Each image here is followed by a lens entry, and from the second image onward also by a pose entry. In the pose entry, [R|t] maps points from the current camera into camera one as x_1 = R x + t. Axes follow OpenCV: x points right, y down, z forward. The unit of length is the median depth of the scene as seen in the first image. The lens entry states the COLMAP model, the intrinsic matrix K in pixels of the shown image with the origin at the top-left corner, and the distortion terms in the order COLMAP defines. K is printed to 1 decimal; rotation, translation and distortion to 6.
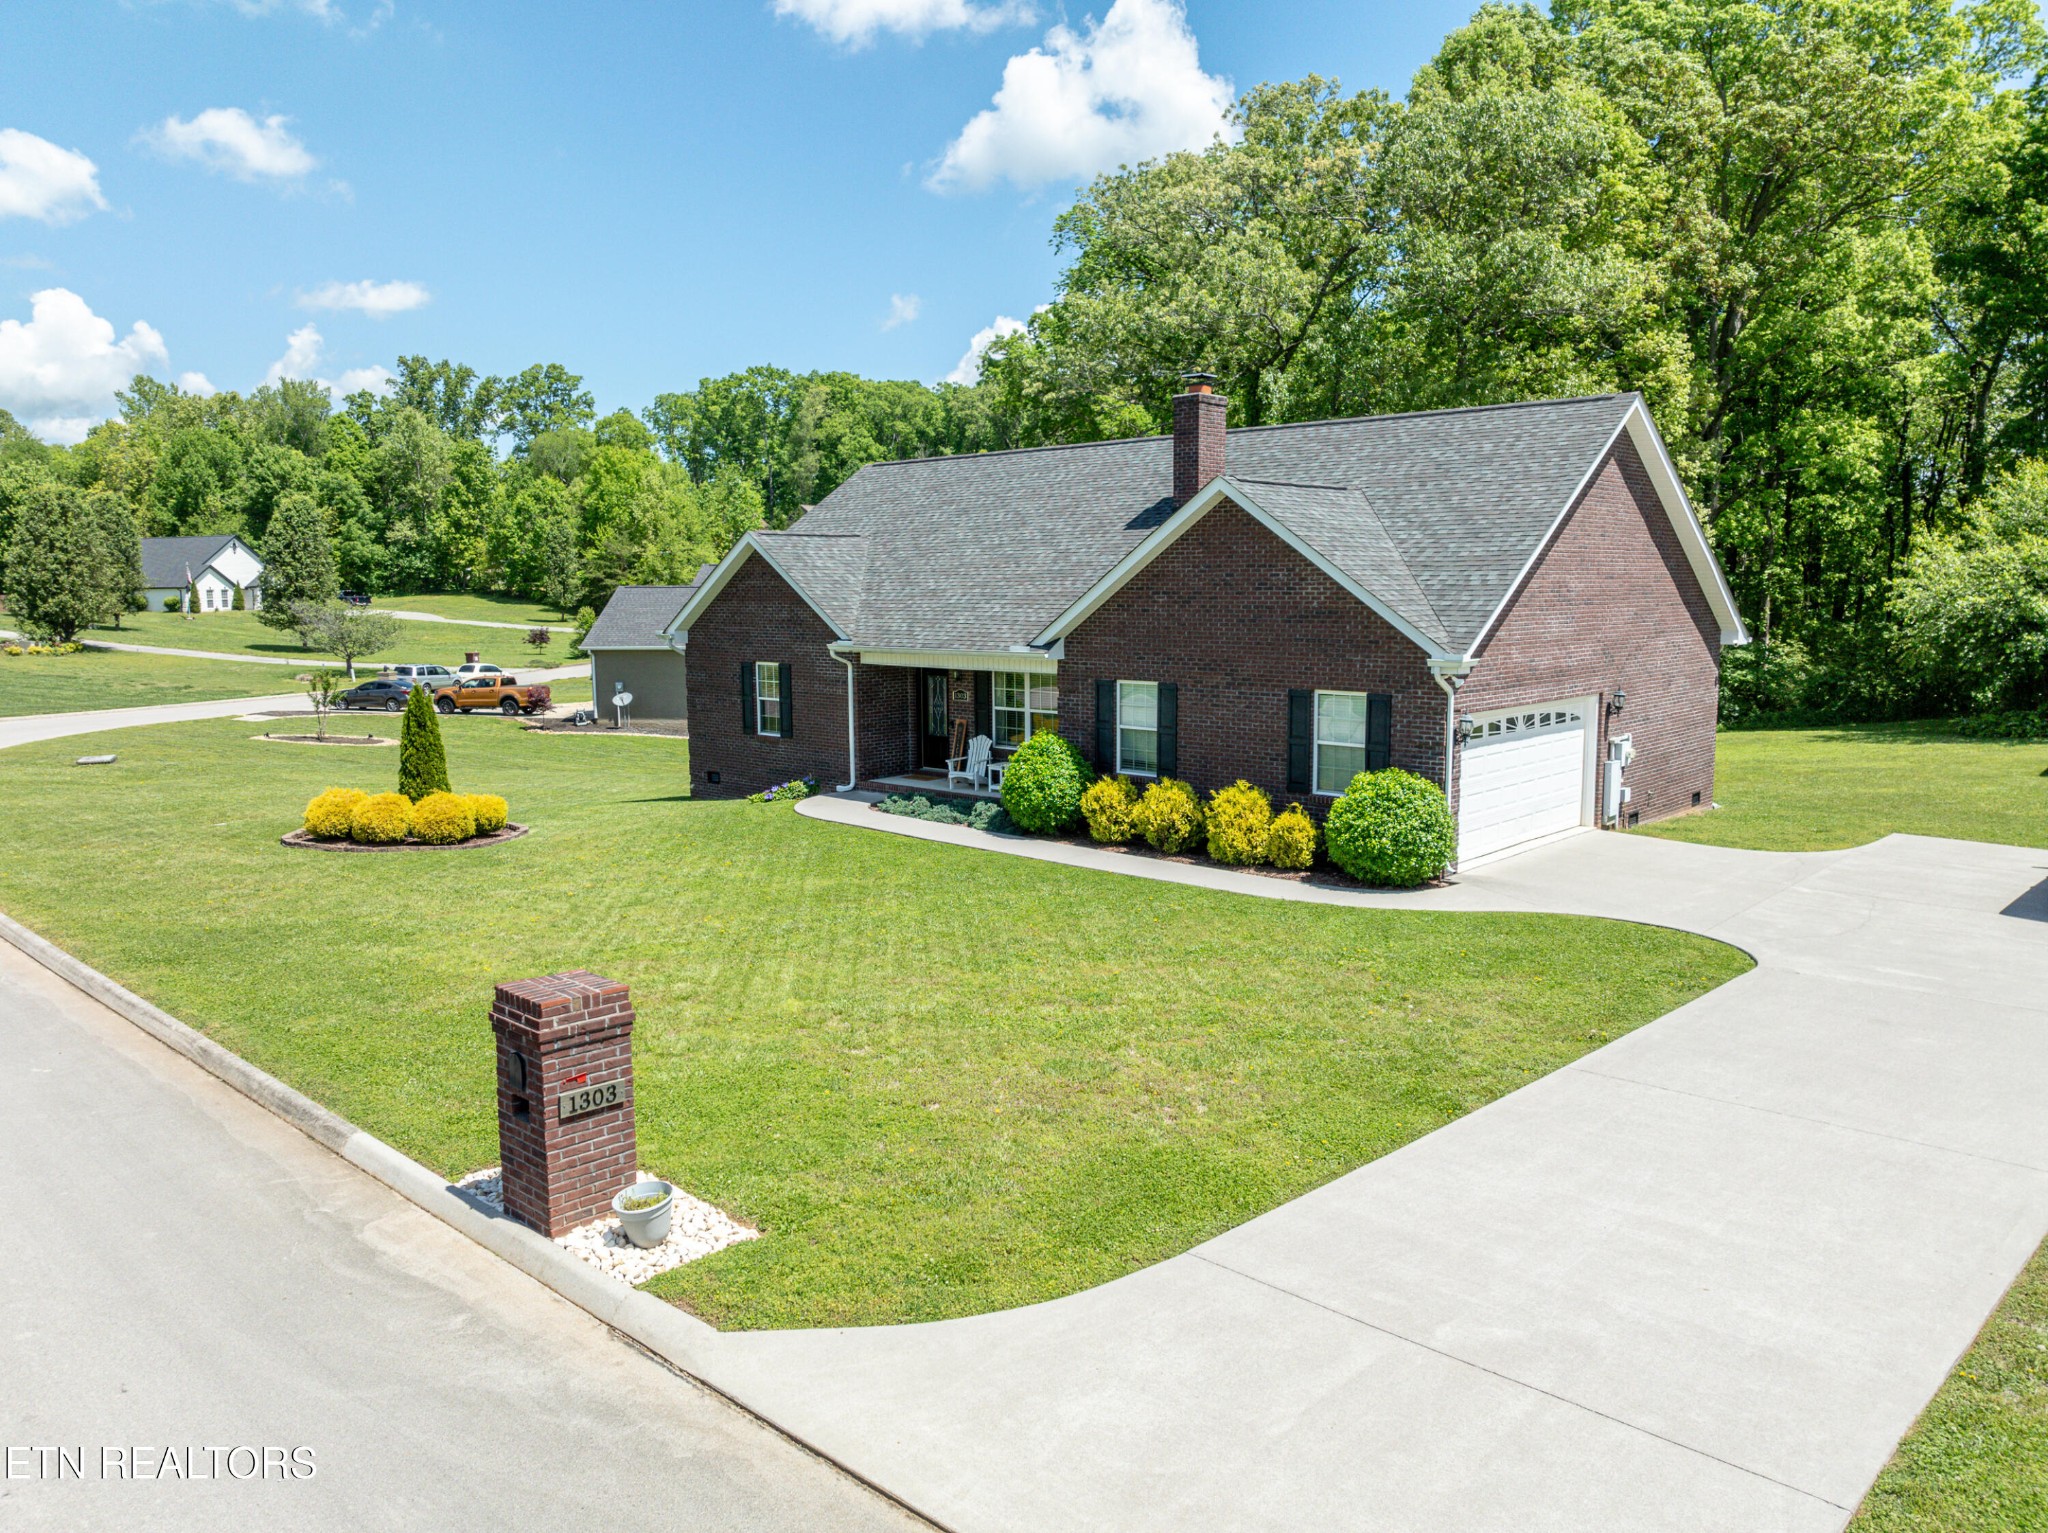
lens RADIAL K [[1436.6, 0, 1036.5], [0, 1436.6, 767.4], [0, 0, 1]] dist [-0.036302, 0.000927]
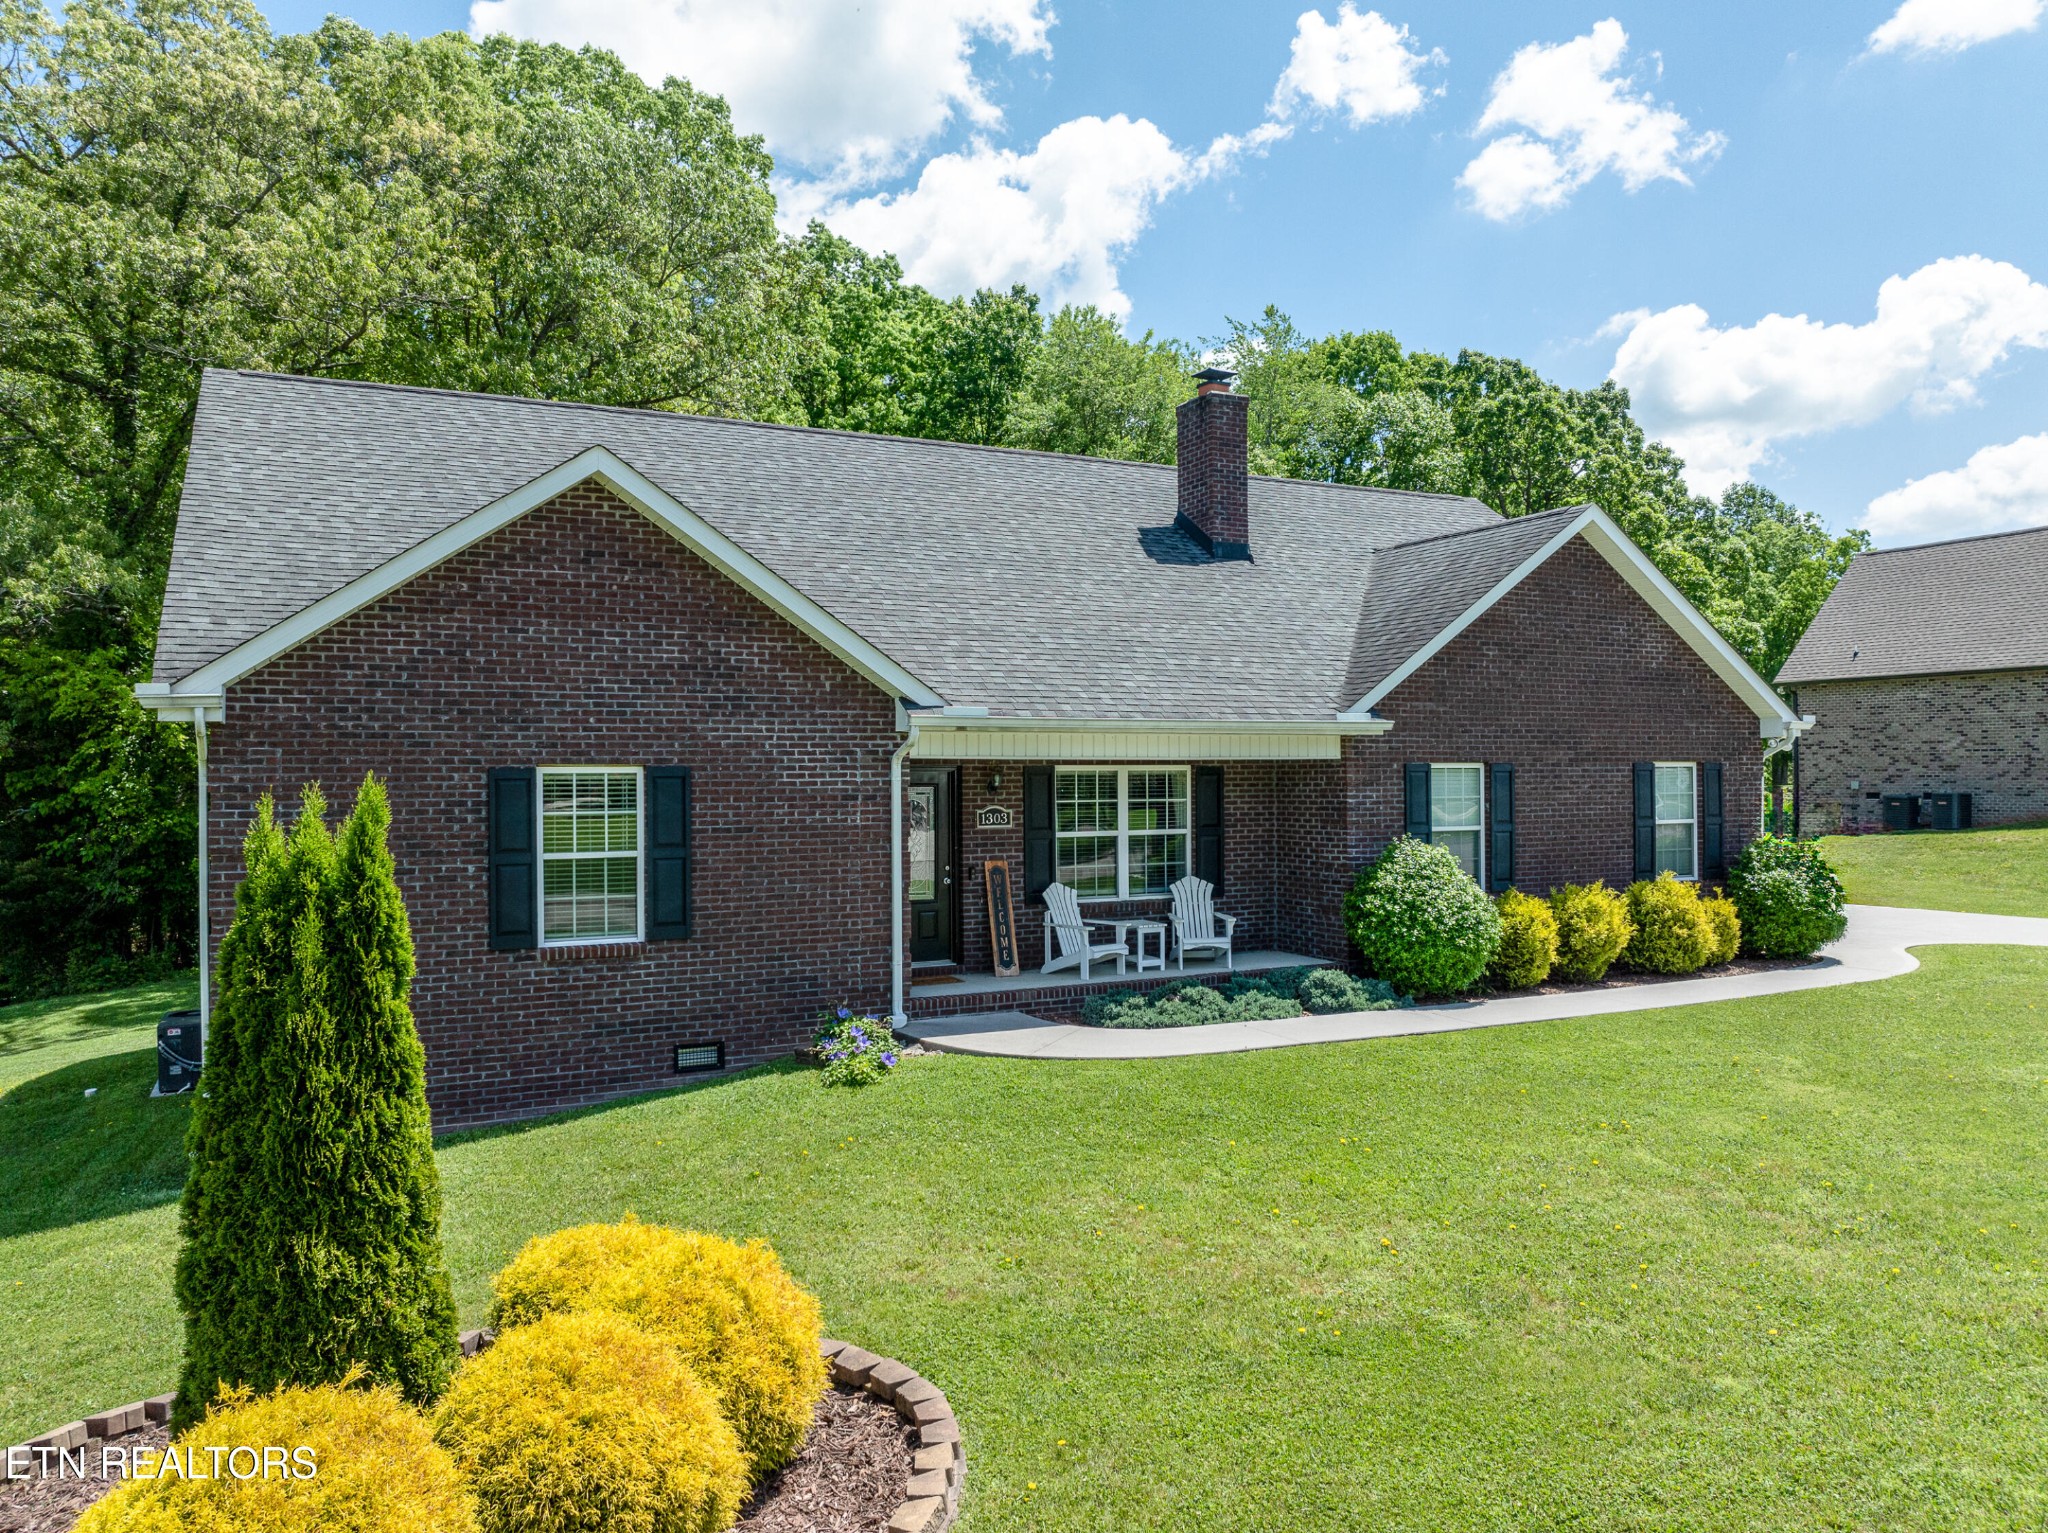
lens RADIAL K [[1436.6, 0, 1026.8], [0, 1436.6, 771.1], [0, 0, 1]] dist [-0.036302, 0.000927]
pose [[0.352738, 0.007640, 0.935691, -0.571260], [0.123197, 0.990883, -0.054534, -0.036279], [-0.927577, 0.134511, 0.348581, 0.795087]]
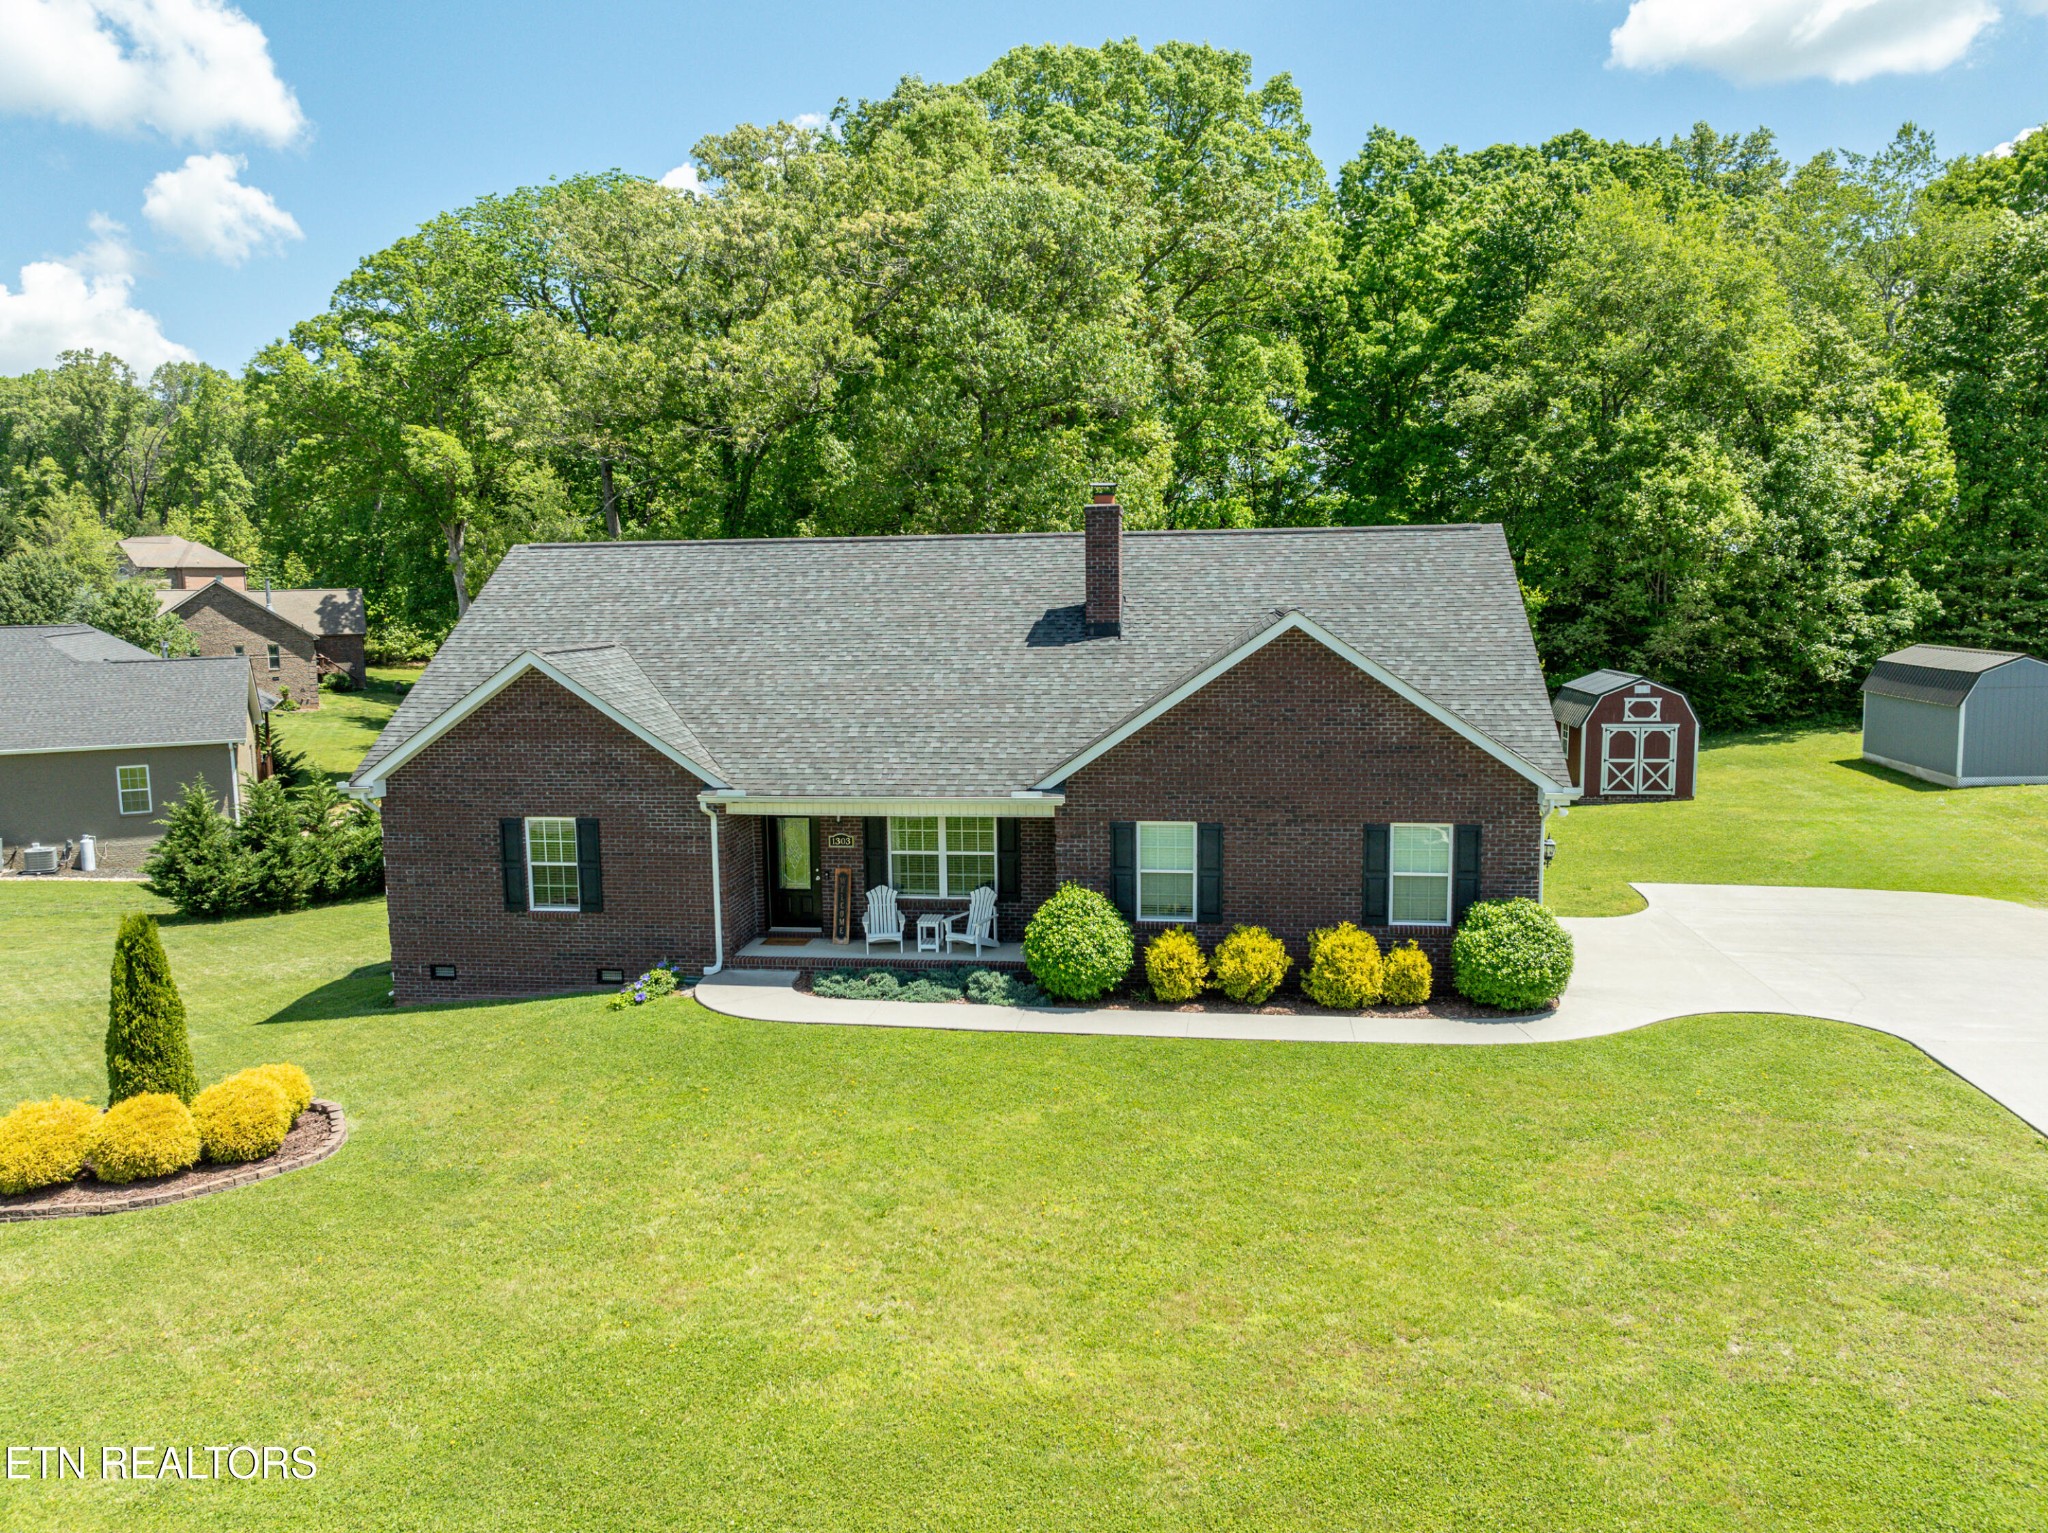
lens RADIAL K [[1436.6, 0, 1033.0], [0, 1436.6, 763.2], [0, 0, 1]] dist [-0.036302, 0.000927]
pose [[0.819107, -0.072570, 0.569032, -0.441670], [0.080855, 0.996668, 0.010719, -0.096239], [-0.567914, 0.037229, 0.822245, 0.236019]]
